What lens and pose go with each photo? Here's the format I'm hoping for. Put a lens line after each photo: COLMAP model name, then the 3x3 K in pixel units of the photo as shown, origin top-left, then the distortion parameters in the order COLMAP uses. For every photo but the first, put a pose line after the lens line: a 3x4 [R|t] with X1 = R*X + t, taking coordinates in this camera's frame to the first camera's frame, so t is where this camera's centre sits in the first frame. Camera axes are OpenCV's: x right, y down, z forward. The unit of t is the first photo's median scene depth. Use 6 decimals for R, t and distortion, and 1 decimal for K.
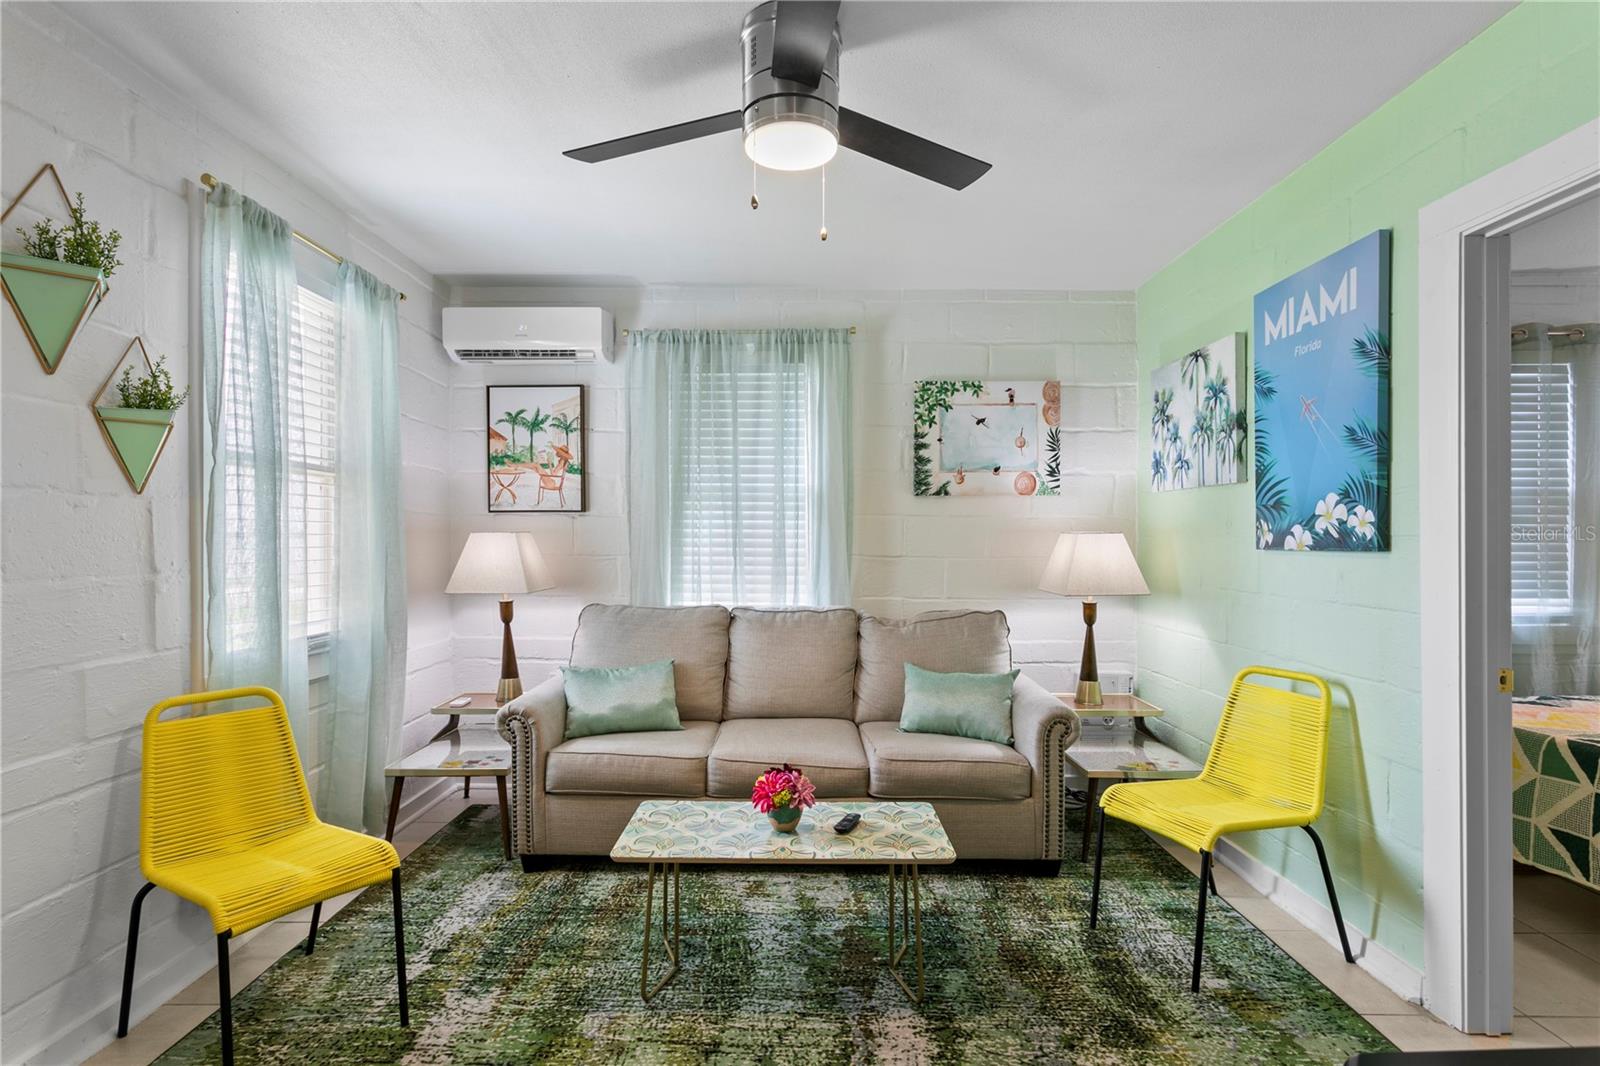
lens RADIAL K [[797.9, 0, 789.8], [0, 797.9, 550.3], [0, 0, 1]] dist [-0.003859, -0.000005]
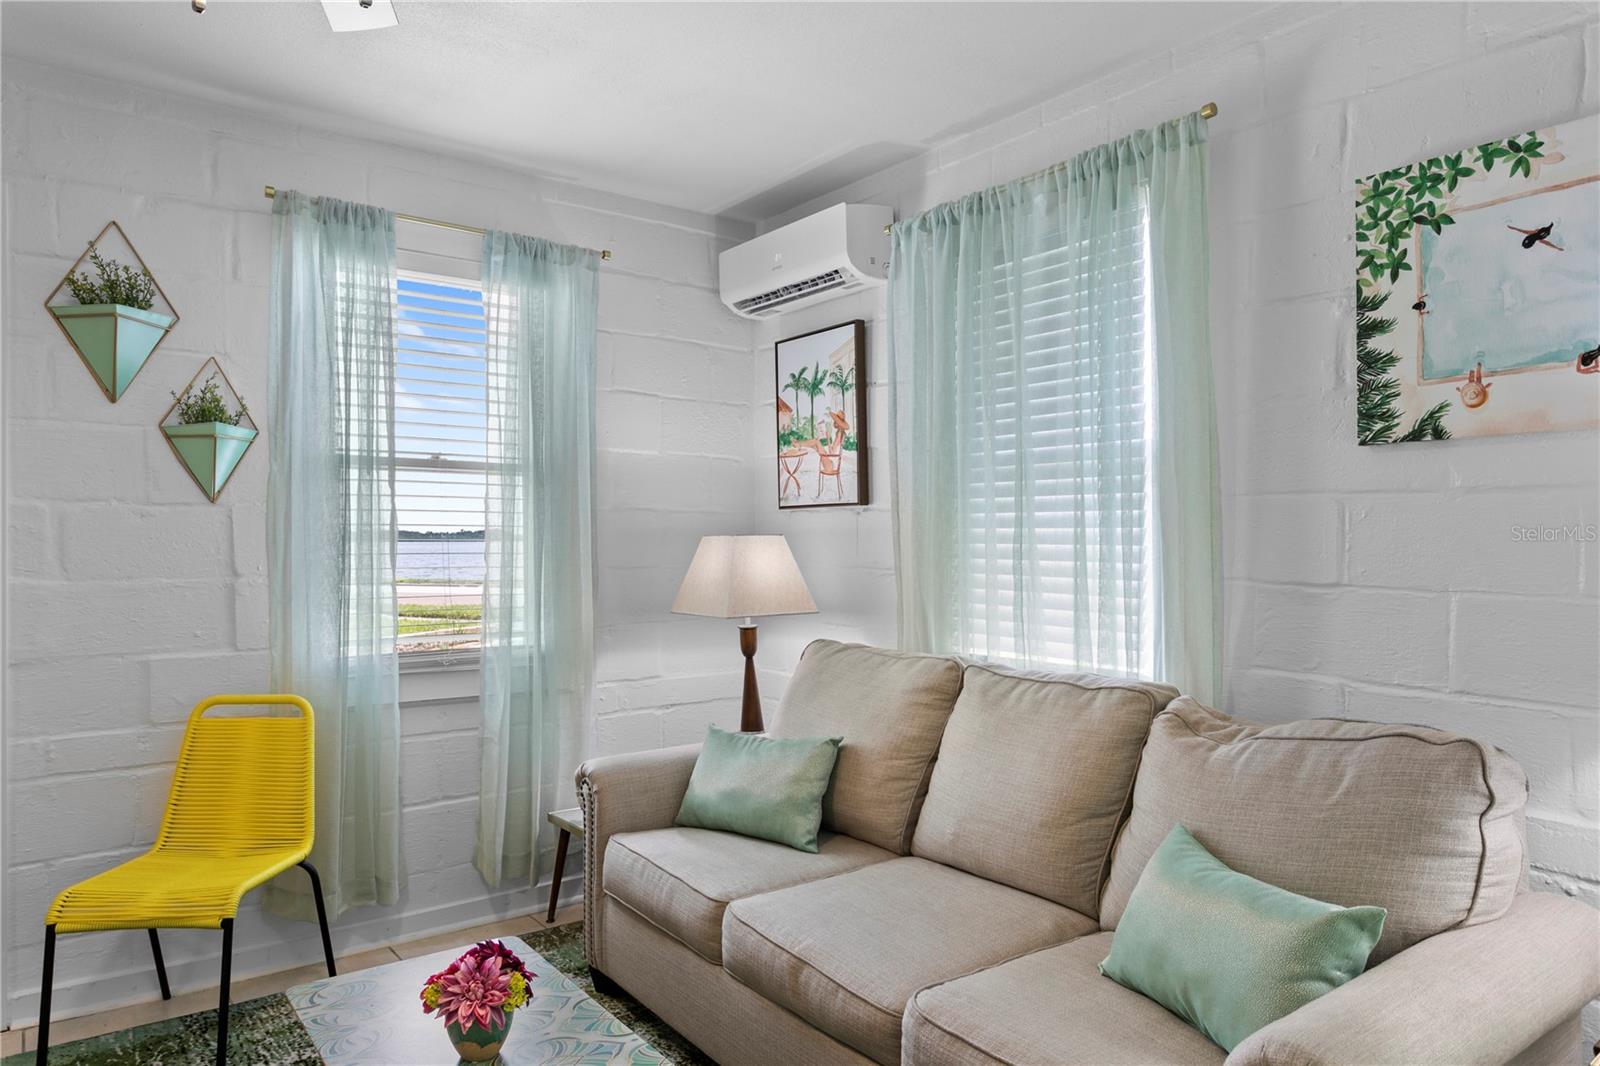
lens RADIAL K [[1031.2, 0, 790.2], [0, 1031.2, 547.8], [0, 0, 1]] dist [0.003130, -0.001402]
pose [[0.605802, 0.004984, -0.795600, 0.622343], [-0.011786, 0.999927, -0.002710, -0.012194], [0.795528, 0.011019, 0.605816, 0.629474]]
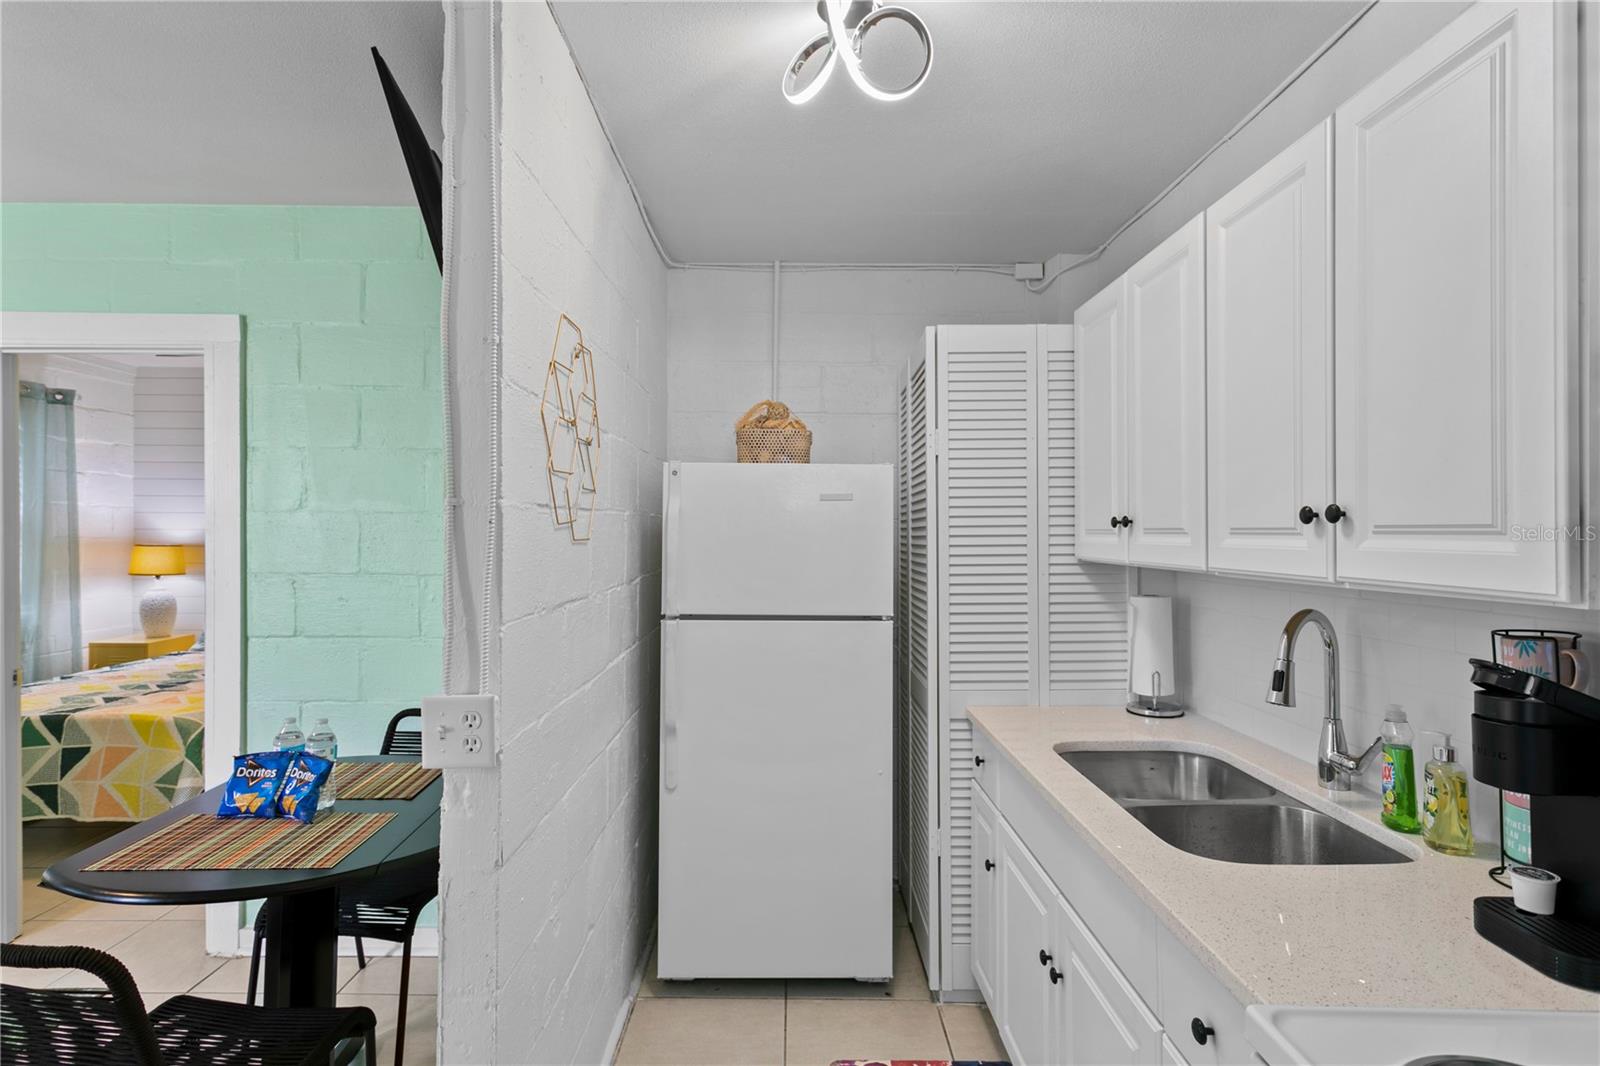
lens RADIAL K [[797.9, 0, 801.9], [0, 797.9, 524.6], [0, 0, 1]] dist [-0.003859, -0.000005]
pose [[-0.022197, 0.006399, 0.999733, -0.386446], [0.012068, 0.999908, -0.006132, -0.057532], [-0.999681, 0.011929, -0.022272, -0.250243]]
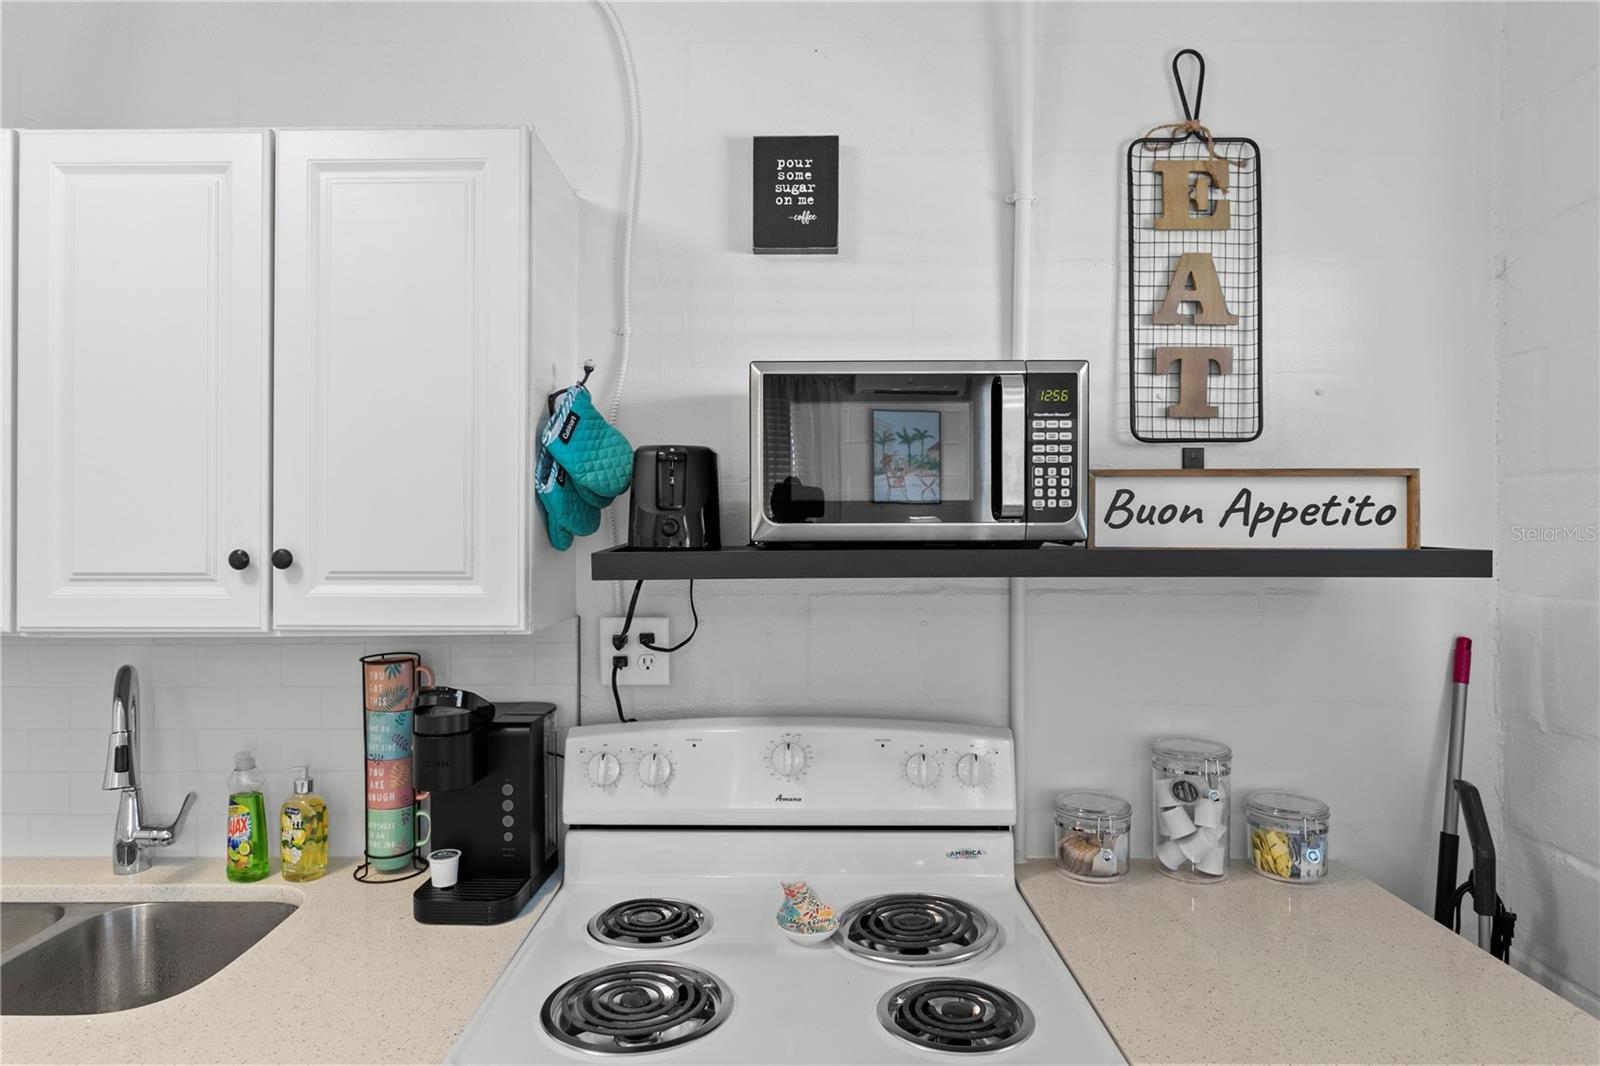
lens RADIAL K [[892.4, 0, 789.4], [0, 892.4, 533.0], [0, 0, 1]] dist [-0.017485, 0.013219]
pose [[-0.999983, -0.000309, 0.005813, -0.206032], [-0.000225, 0.999895, 0.014492, -0.085518], [-0.005817, 0.014491, -0.999878, -0.083092]]
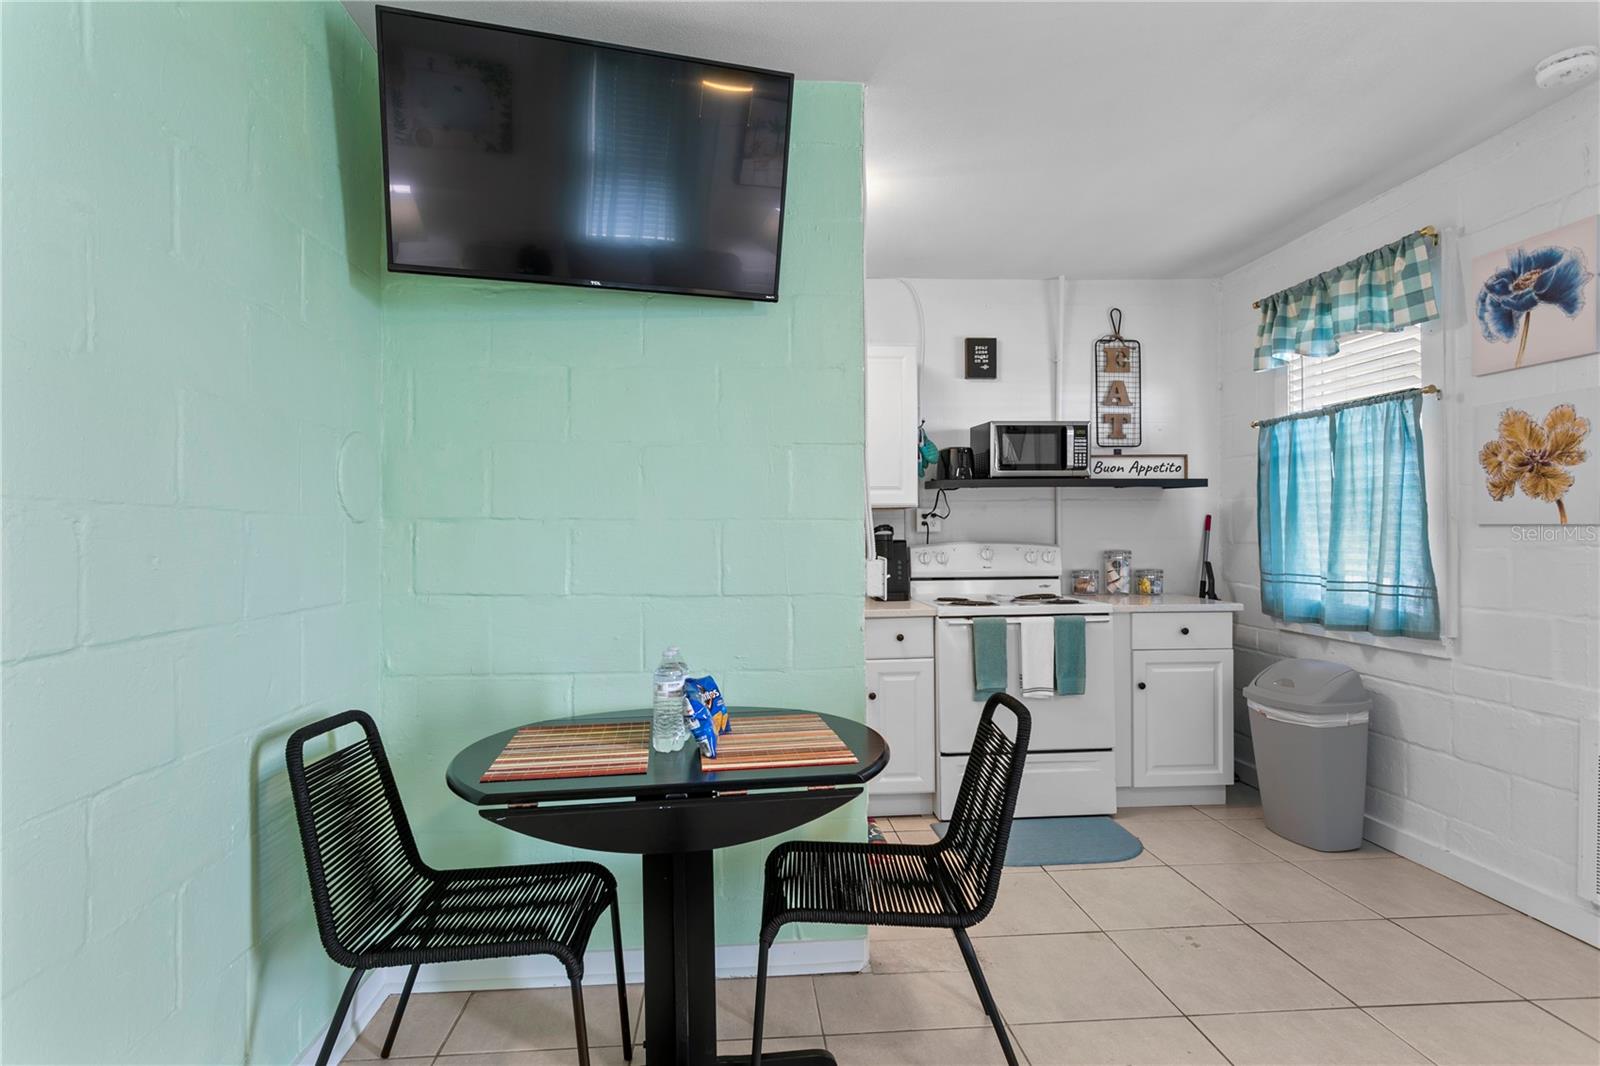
lens RADIAL K [[797.9, 0, 787.8], [0, 797.9, 532.0], [0, 0, 1]] dist [-0.003859, -0.000005]
pose [[-0.997611, 0.003974, -0.068973, 0.288549], [0.002751, 0.999837, 0.017822, 0.000528], [0.069033, 0.017589, -0.997459, 0.848018]]
